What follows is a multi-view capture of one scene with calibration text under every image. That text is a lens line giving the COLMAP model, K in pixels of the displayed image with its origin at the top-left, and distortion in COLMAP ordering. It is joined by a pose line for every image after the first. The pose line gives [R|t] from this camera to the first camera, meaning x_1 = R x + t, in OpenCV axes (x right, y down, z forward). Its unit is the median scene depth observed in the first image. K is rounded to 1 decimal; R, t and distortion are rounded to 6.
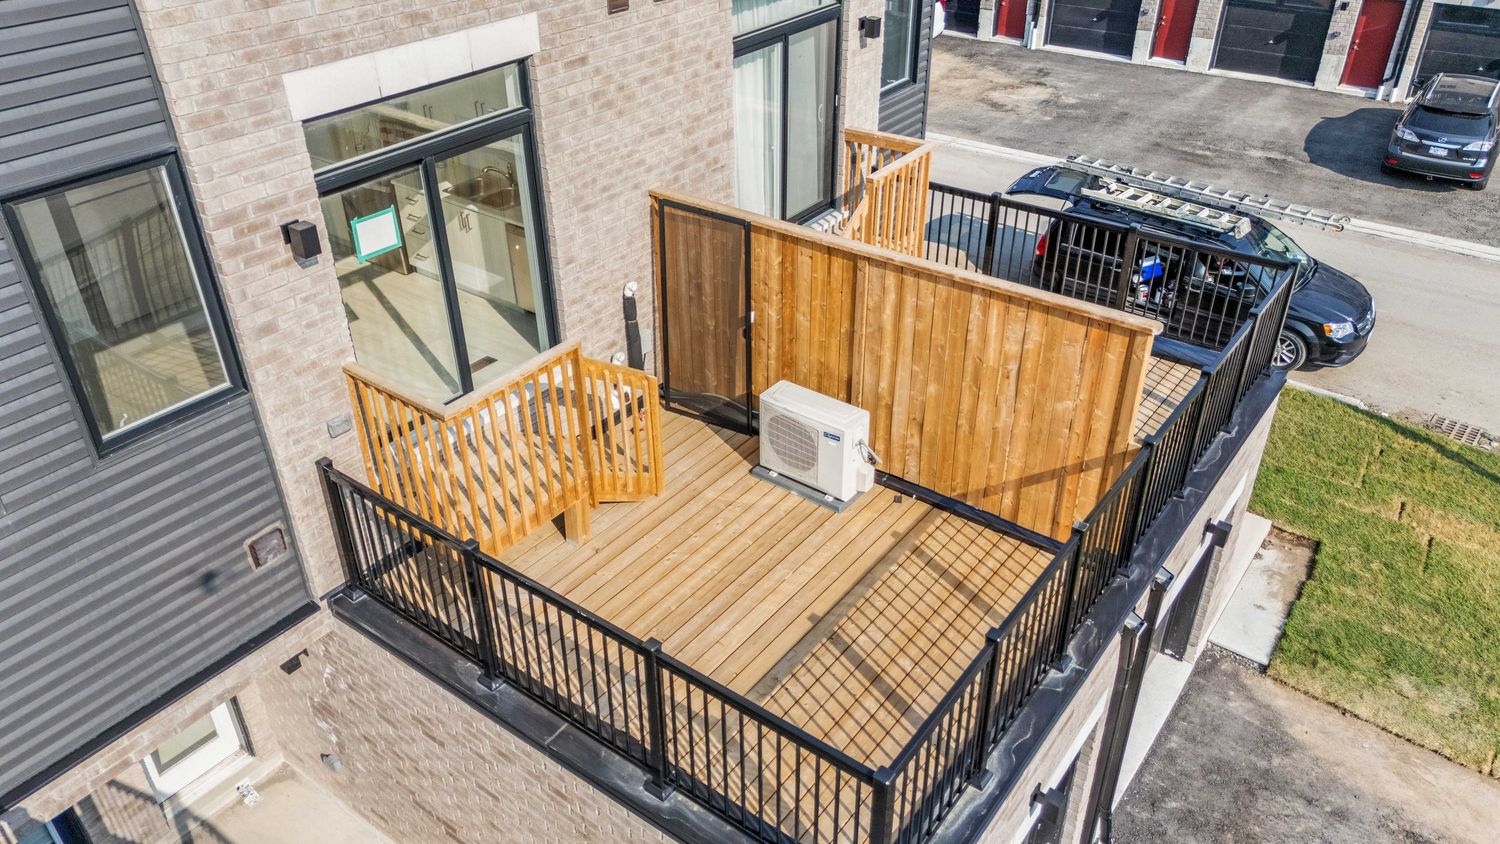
lens RADIAL K [[1097.4, 0, 751.9], [0, 1097.4, 421.6], [0, 0, 1]] dist [0.074043, -0.075634]
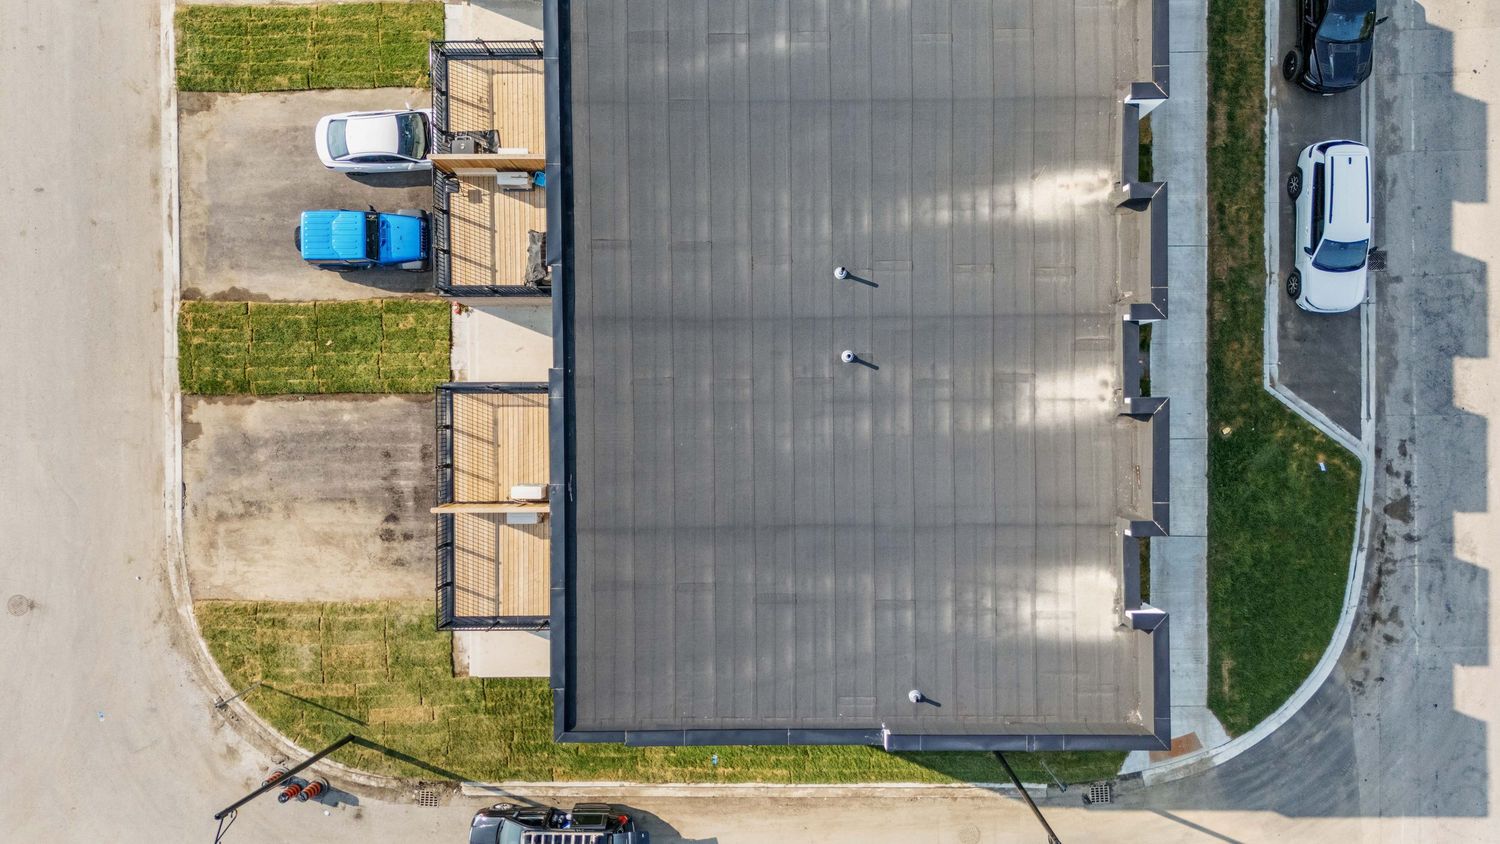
lens RADIAL K [[1097.4, 0, 751.9], [0, 1097.4, 421.6], [0, 0, 1]] dist [0.074043, -0.075634]
pose [[-0.798040, 0.602345, 0.017688, -0.798617], [-0.314654, -0.441556, 0.840251, -3.421679], [0.513931, 0.664988, 0.541909, -0.813308]]
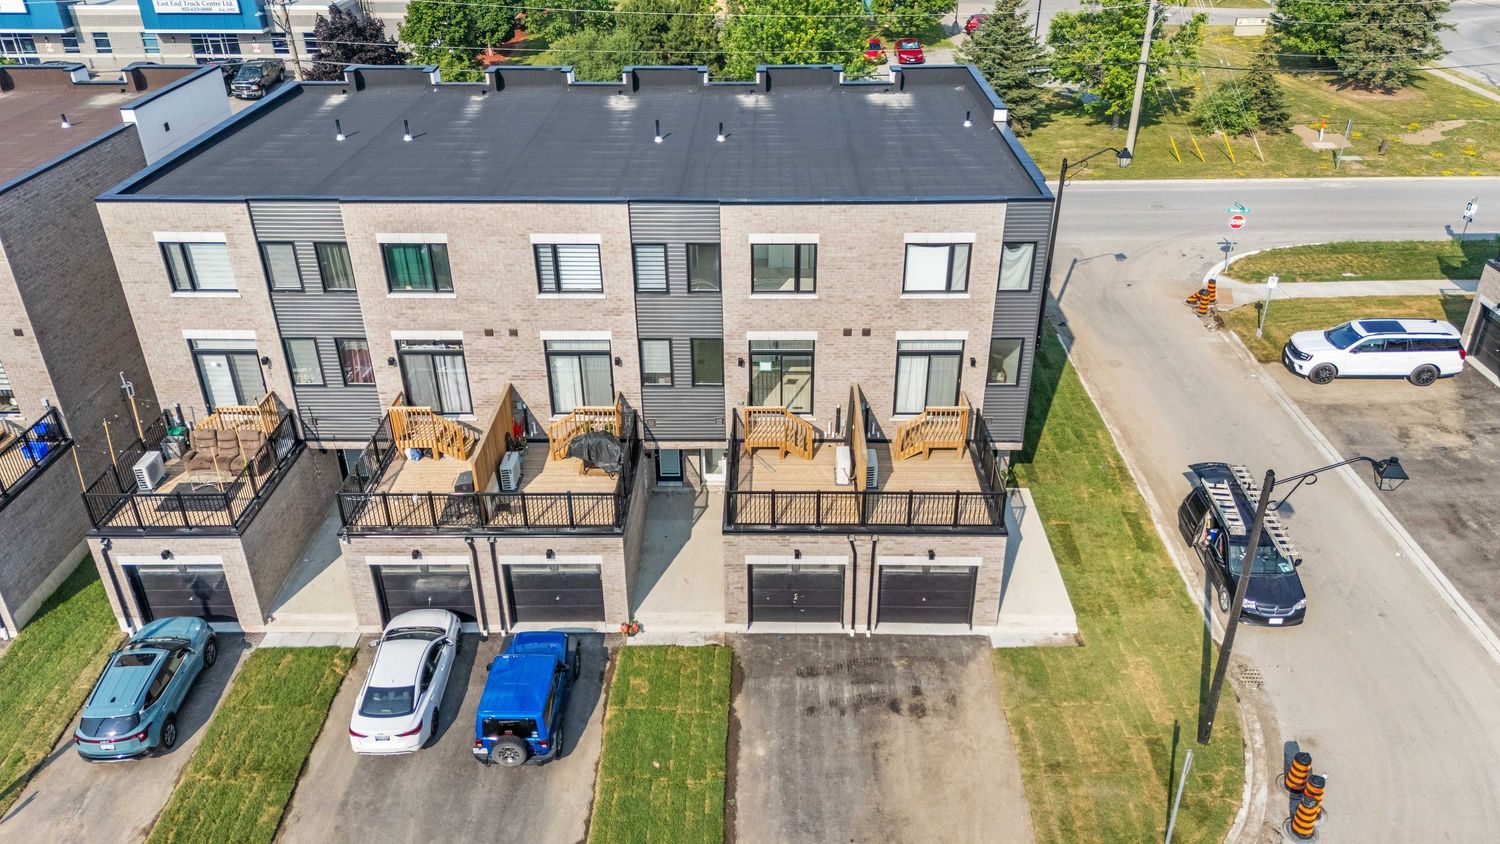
lens RADIAL K [[1097.4, 0, 751.9], [0, 1097.4, 421.6], [0, 0, 1]] dist [0.074043, -0.075634]
pose [[0.583548, 0.404004, -0.704452, 2.402933], [-0.435715, 0.887797, 0.148219, -0.520837], [0.685292, 0.220447, 0.694103, -1.712661]]
